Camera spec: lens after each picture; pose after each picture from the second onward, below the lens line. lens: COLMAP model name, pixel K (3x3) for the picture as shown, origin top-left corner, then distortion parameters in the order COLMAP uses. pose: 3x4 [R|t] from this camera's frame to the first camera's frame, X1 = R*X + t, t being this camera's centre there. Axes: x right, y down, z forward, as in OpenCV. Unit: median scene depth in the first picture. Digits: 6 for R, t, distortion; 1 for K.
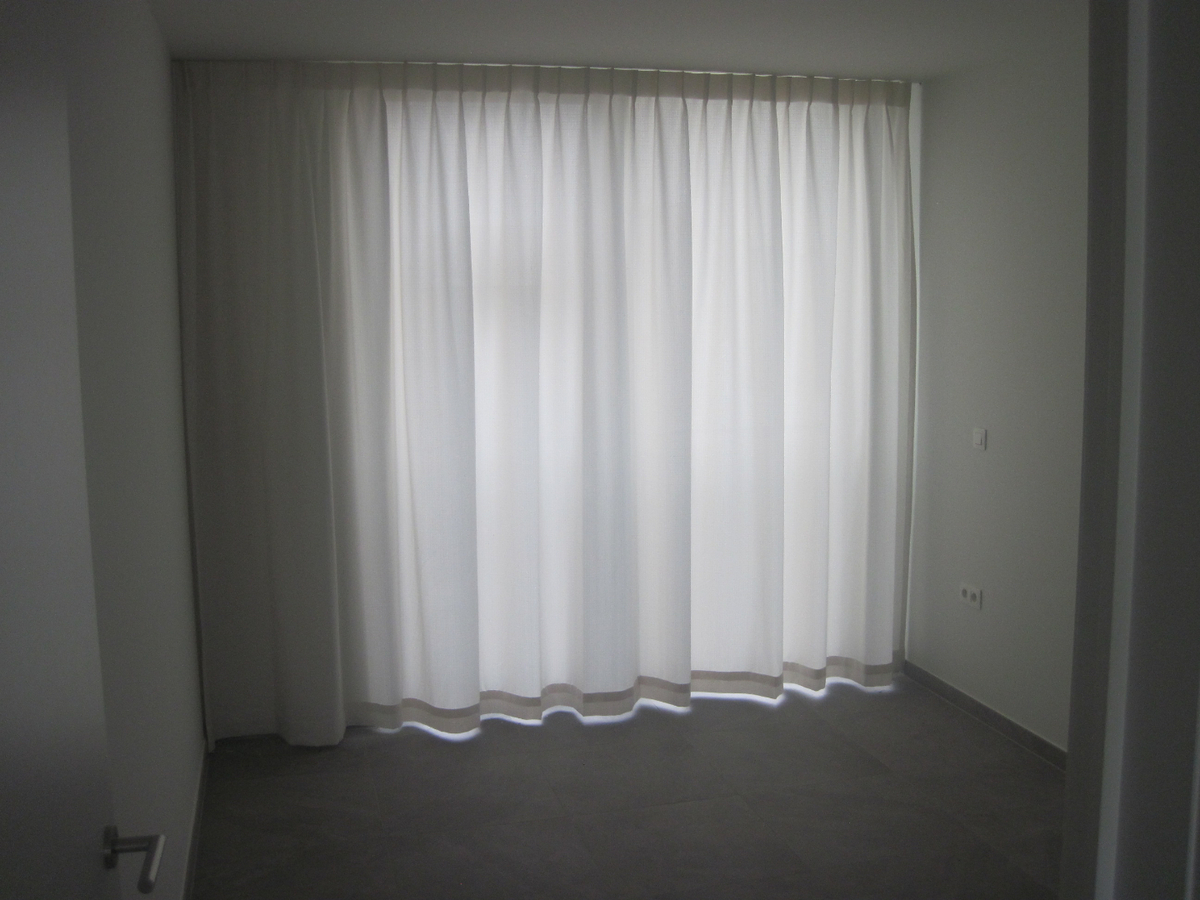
lens RADIAL K [[1157.4, 0, 600.0], [0, 1157.4, 450.0], [0, 0, 1]] dist [-0.211843, 0.091578]
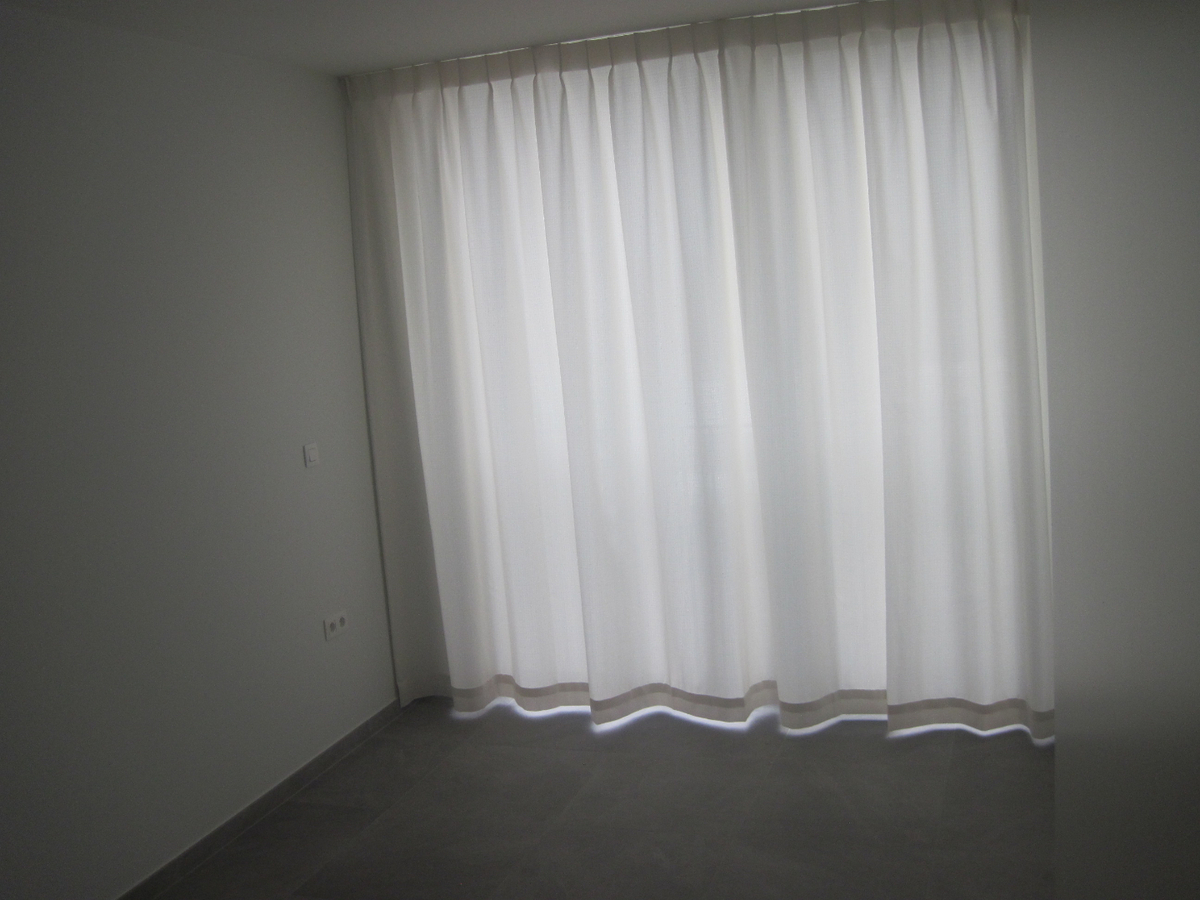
lens RADIAL K [[1246.2, 0, 600.0], [0, 1246.2, 450.0], [0, 0, 1]] dist [-0.172005, 0.133420]
pose [[0.823453, 0.027207, -0.566731, 0.481155], [-0.010751, 0.999419, 0.032358, -0.021006], [0.567282, -0.020552, 0.823267, 0.120240]]
